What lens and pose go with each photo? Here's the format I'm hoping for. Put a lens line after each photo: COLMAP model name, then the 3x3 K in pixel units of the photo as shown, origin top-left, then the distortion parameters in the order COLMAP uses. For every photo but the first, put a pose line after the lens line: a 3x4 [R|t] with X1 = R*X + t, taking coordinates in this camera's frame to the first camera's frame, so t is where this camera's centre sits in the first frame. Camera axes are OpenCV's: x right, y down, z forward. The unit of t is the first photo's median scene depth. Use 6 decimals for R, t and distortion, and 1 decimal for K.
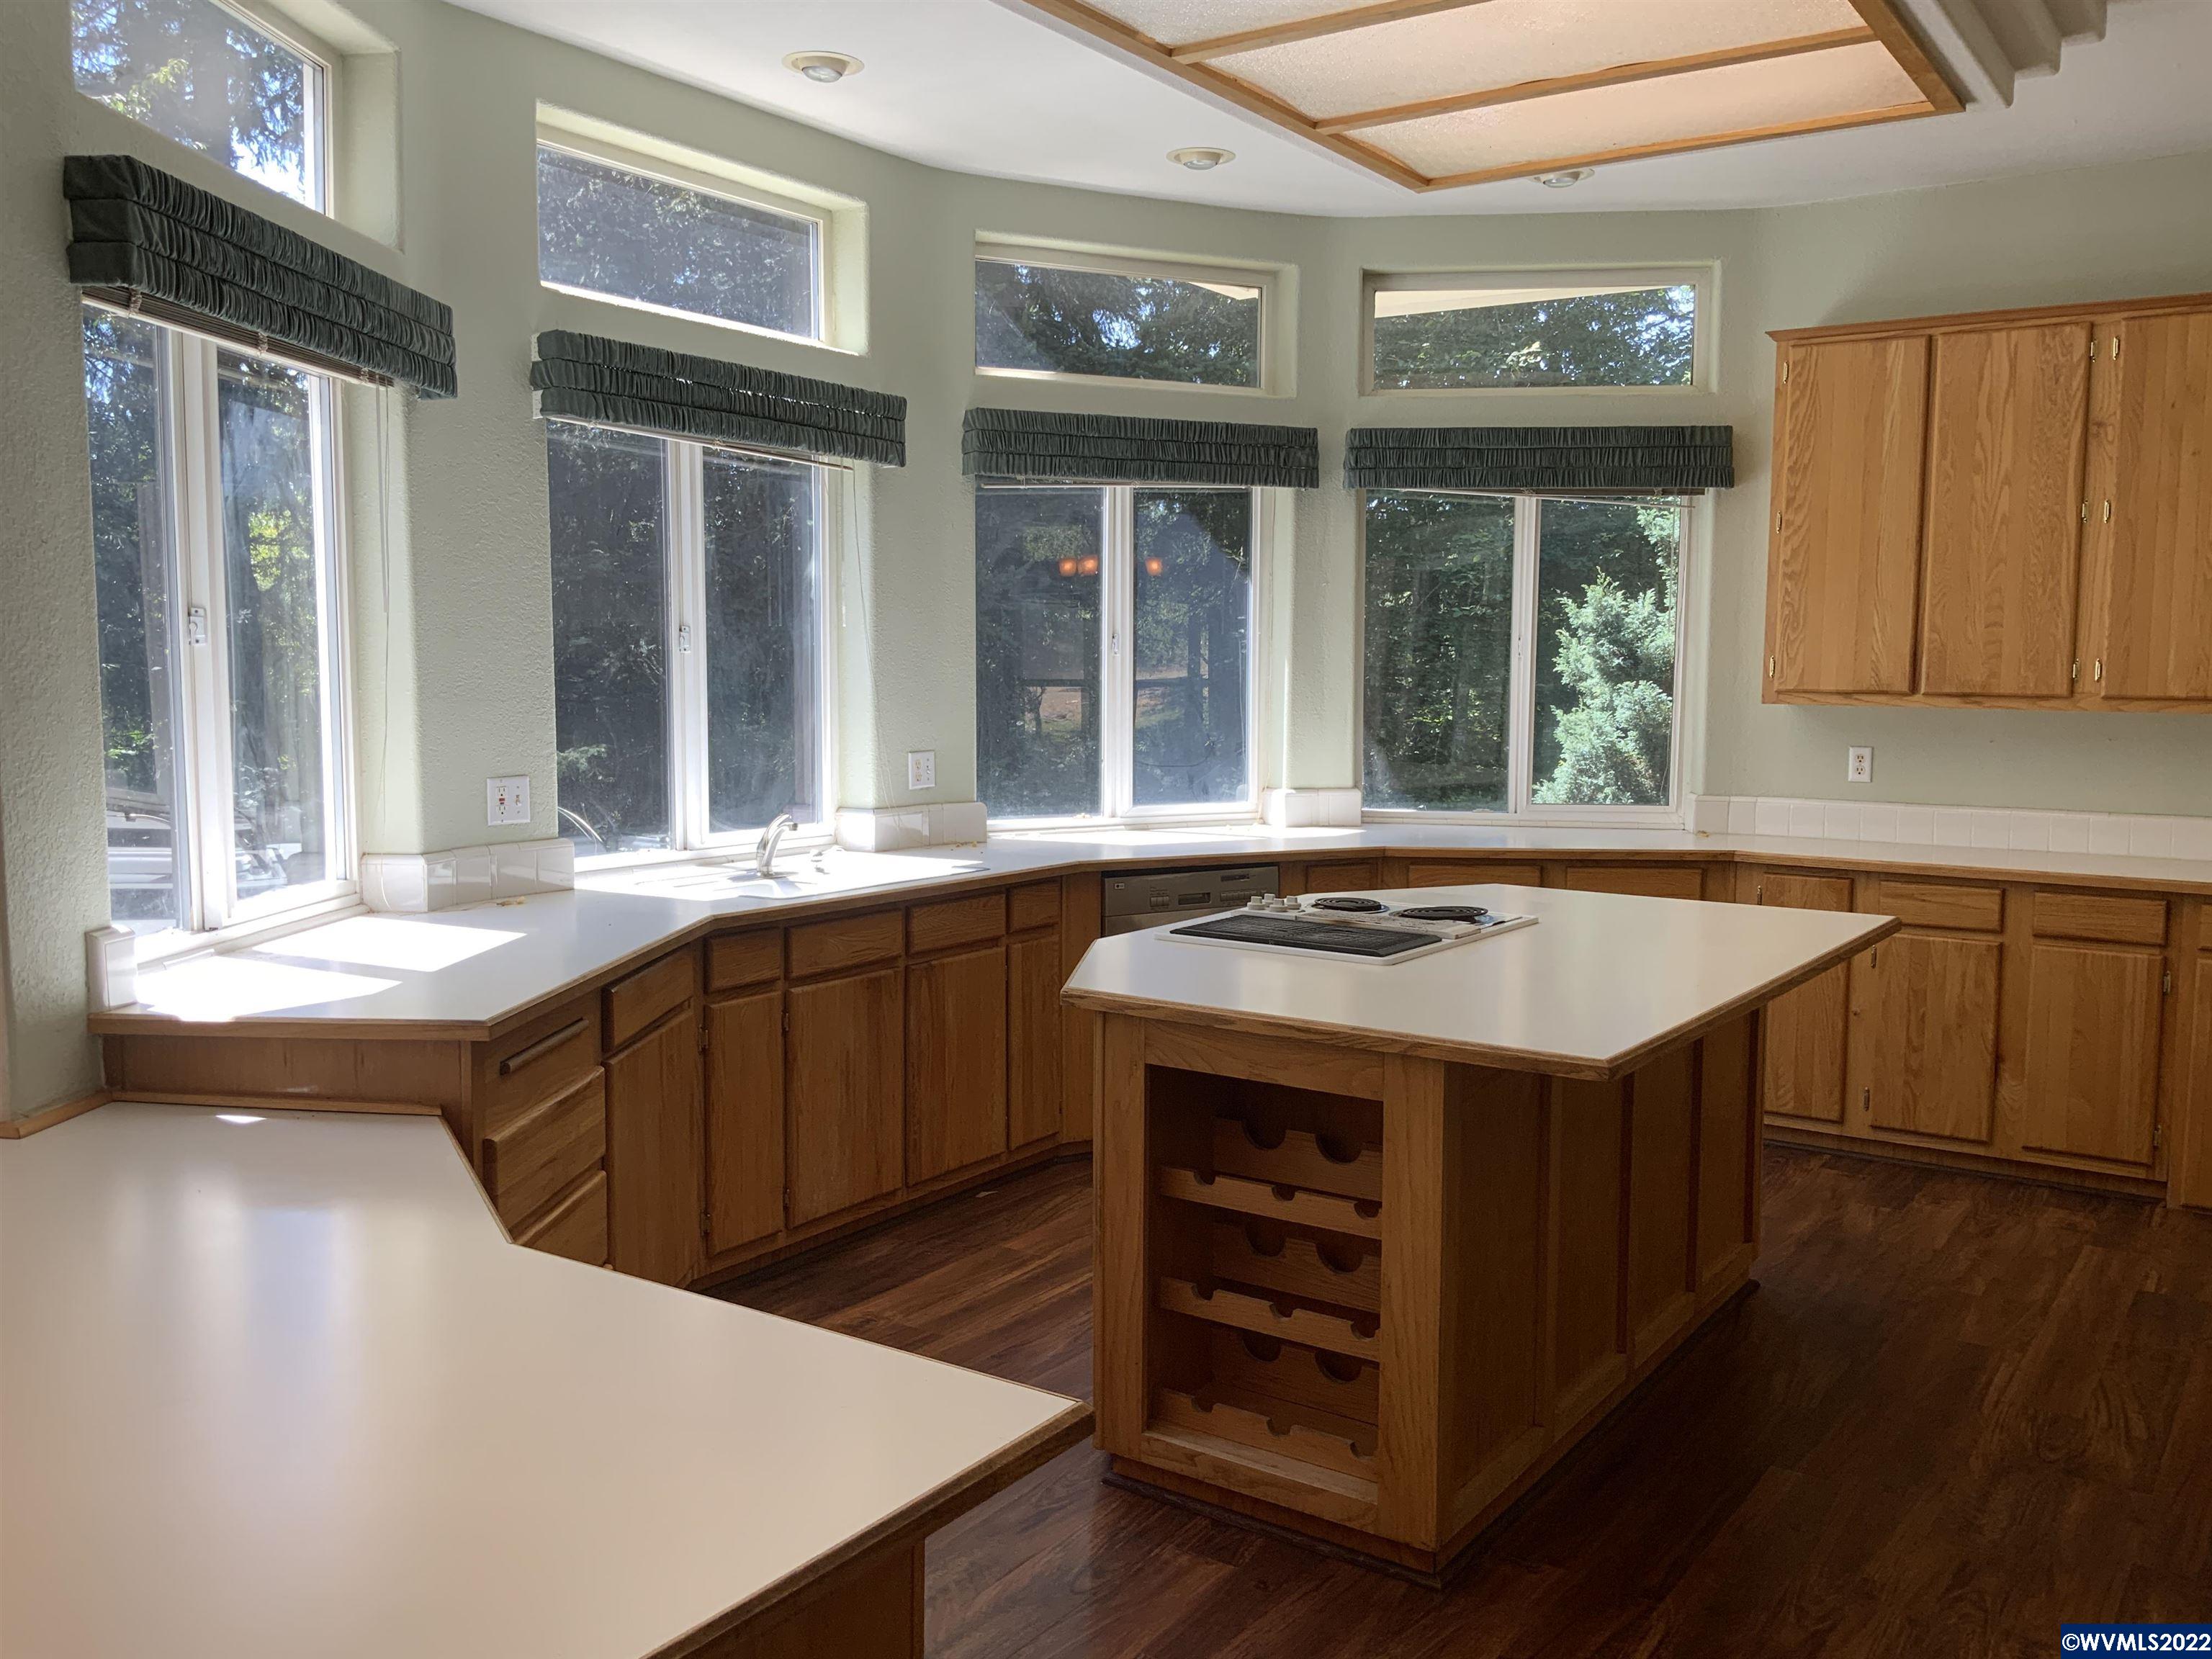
lens RADIAL K [[1809.5, 0, 1103.1], [0, 1809.5, 821.0], [0, 0, 1]] dist [-0.013021, -0.028877]
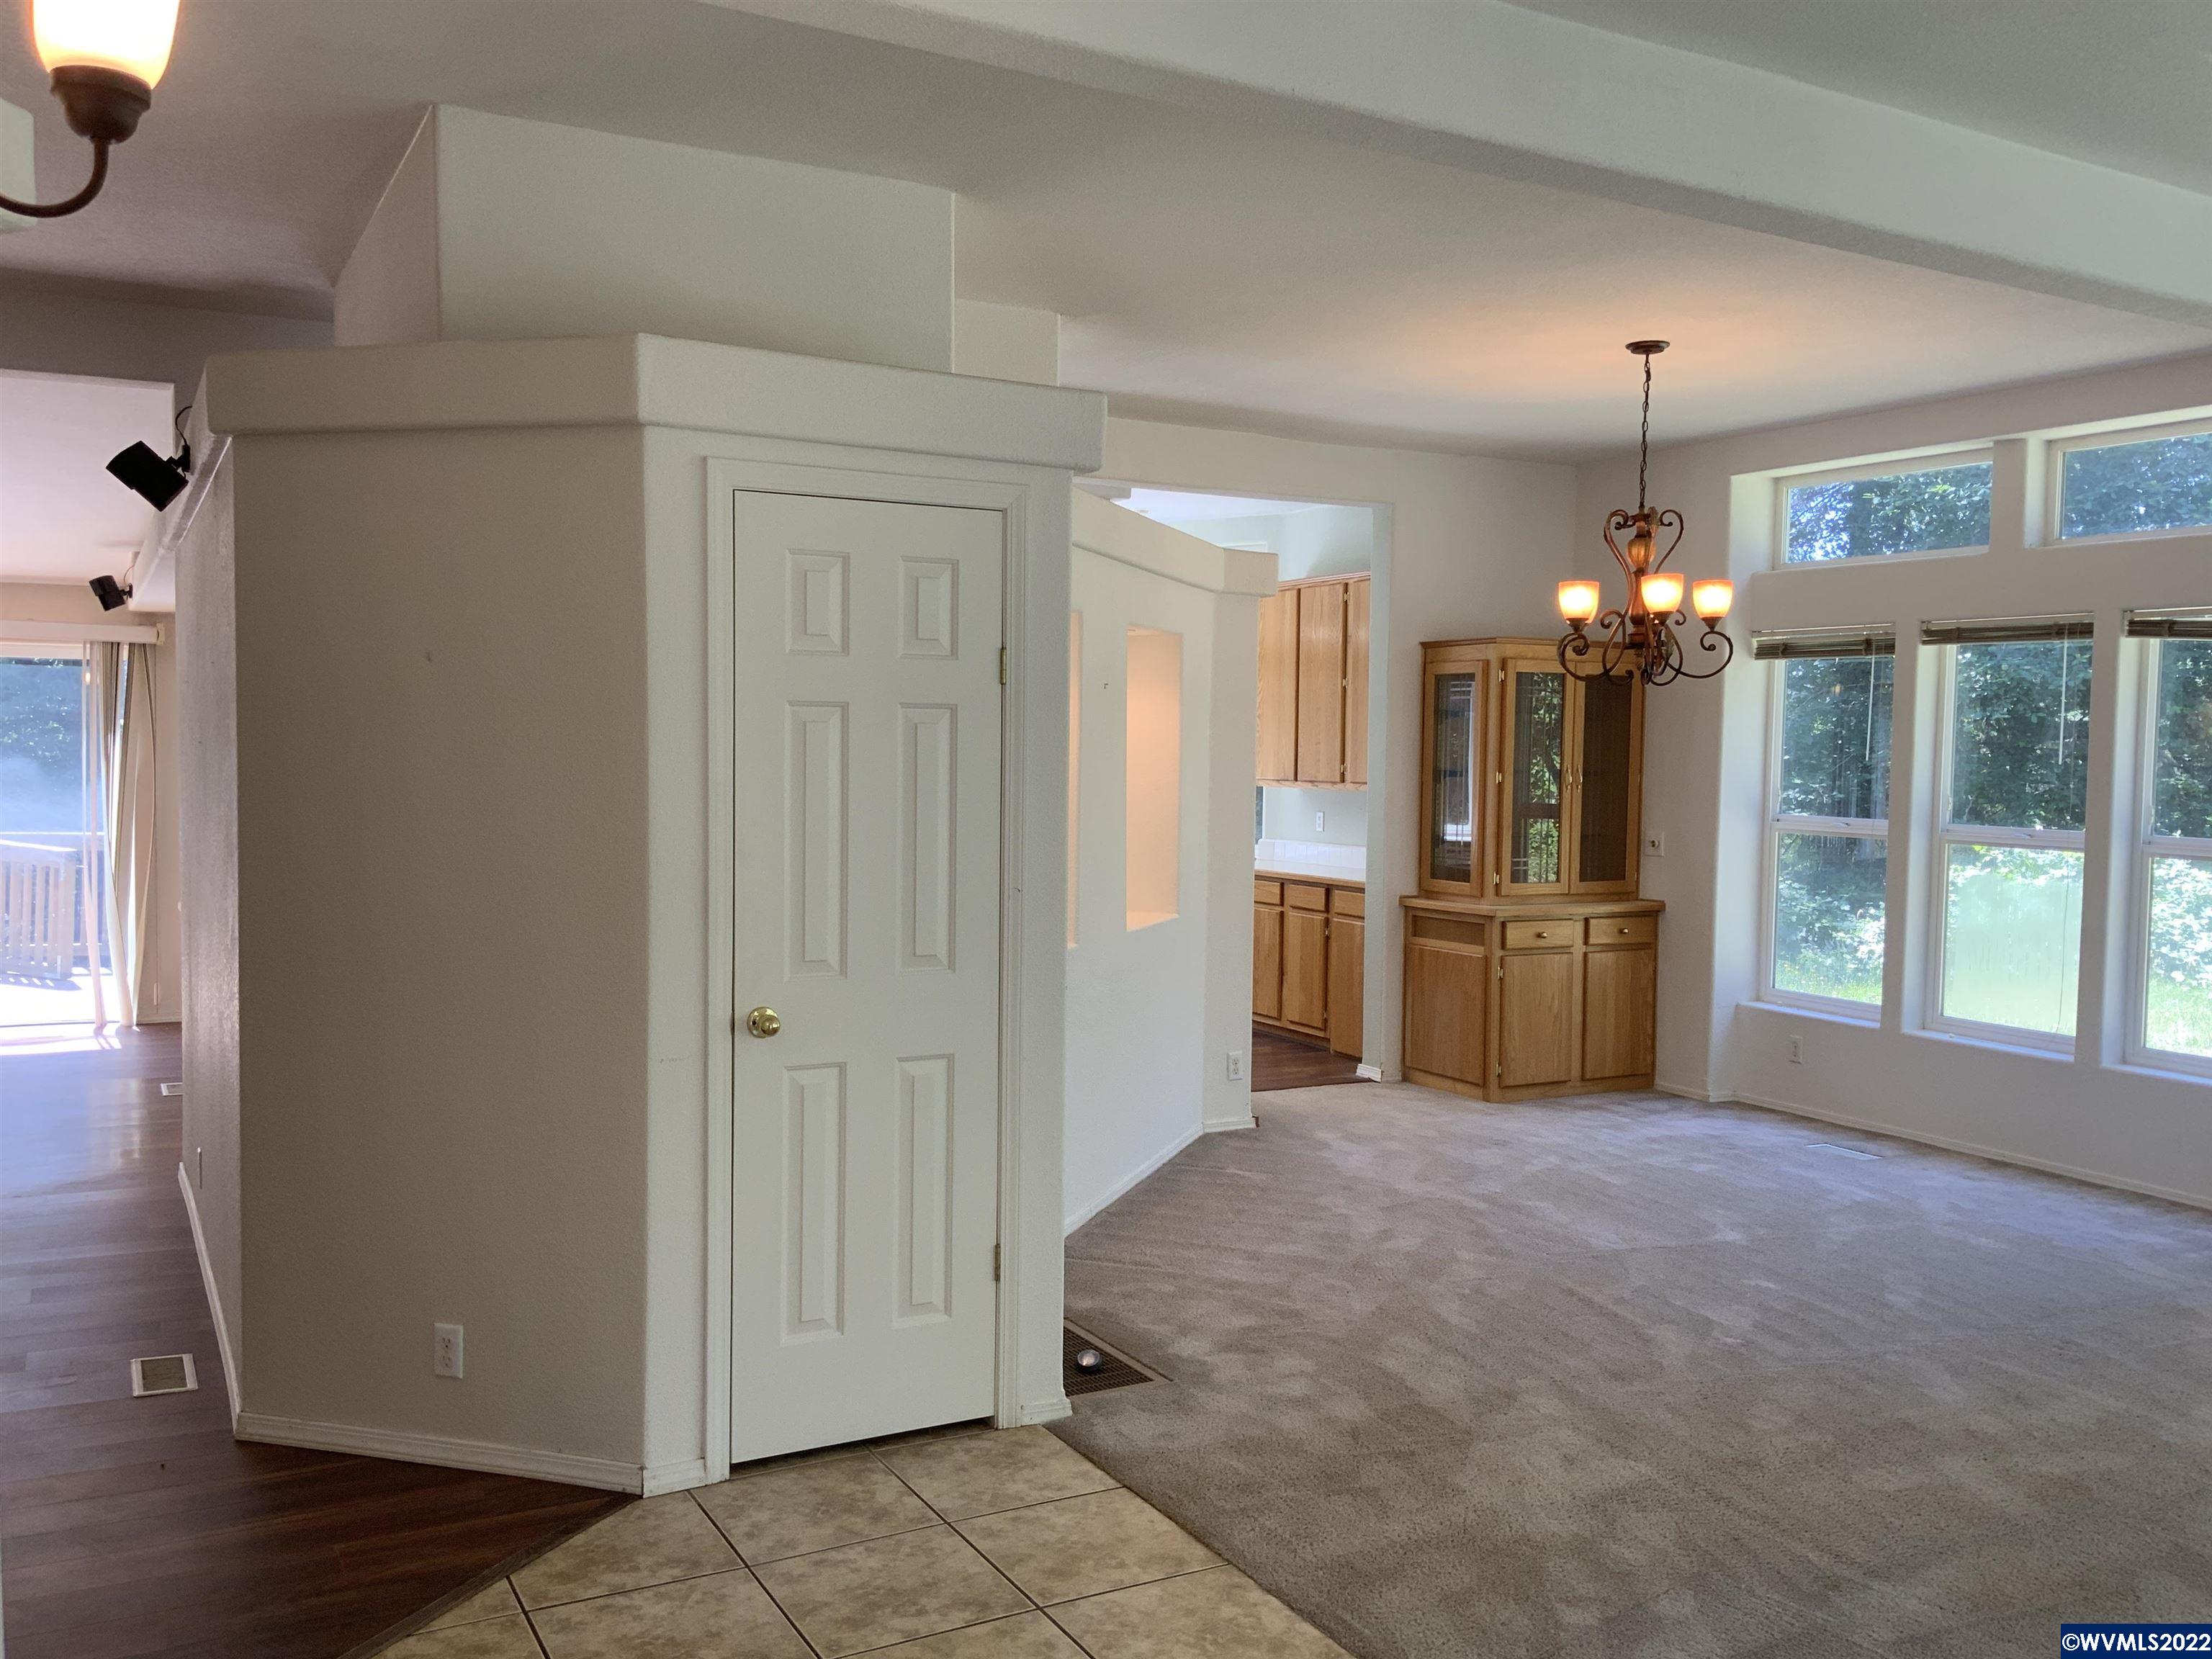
lens RADIAL K [[1809.5, 0, 1103.9], [0, 1809.5, 833.3], [0, 0, 1]] dist [-0.013021, -0.028877]
pose [[0.904847, 0.031615, -0.424562, 1.038617], [-0.053498, 0.997778, -0.039718, 0.065310], [0.422362, 0.058652, 0.904527, -0.734444]]
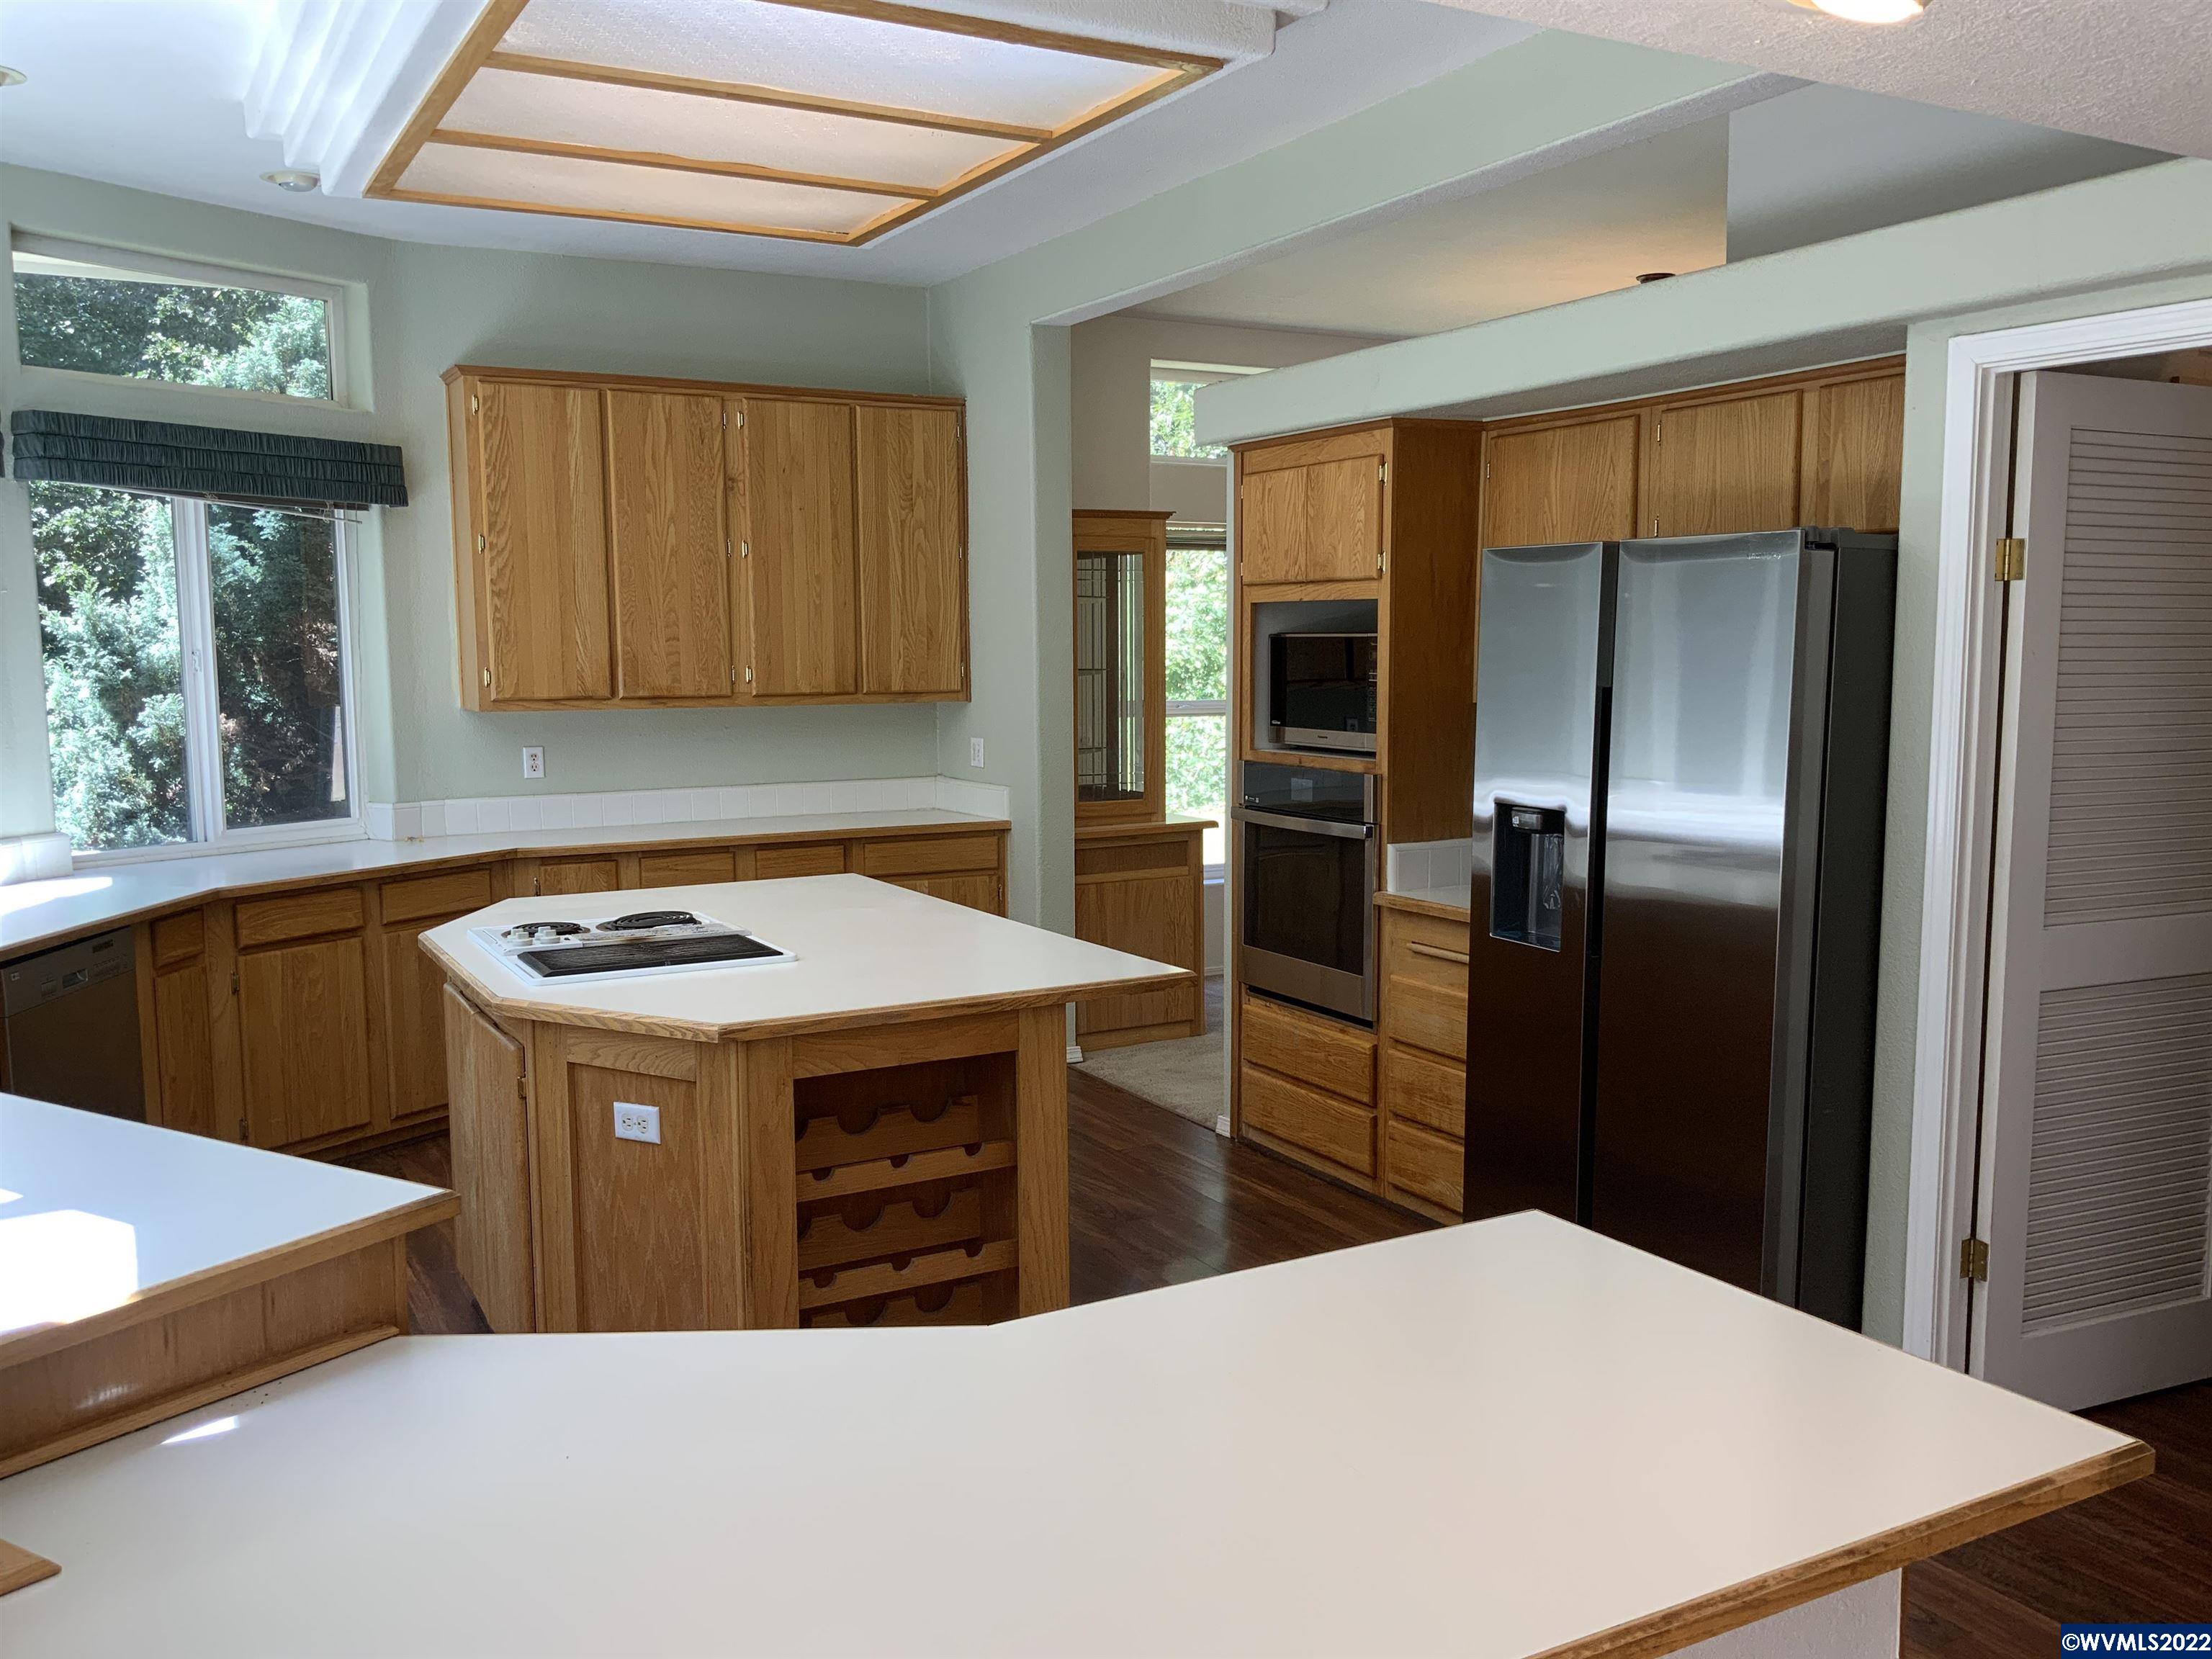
lens RADIAL K [[1809.5, 0, 1106.2], [0, 1809.5, 838.1], [0, 0, 1]] dist [-0.013021, -0.028877]
pose [[0.417811, -0.105042, 0.902441, -0.490918], [0.090061, 0.993190, 0.073909, -0.039185], [-0.904059, 0.050394, 0.424426, 0.225793]]
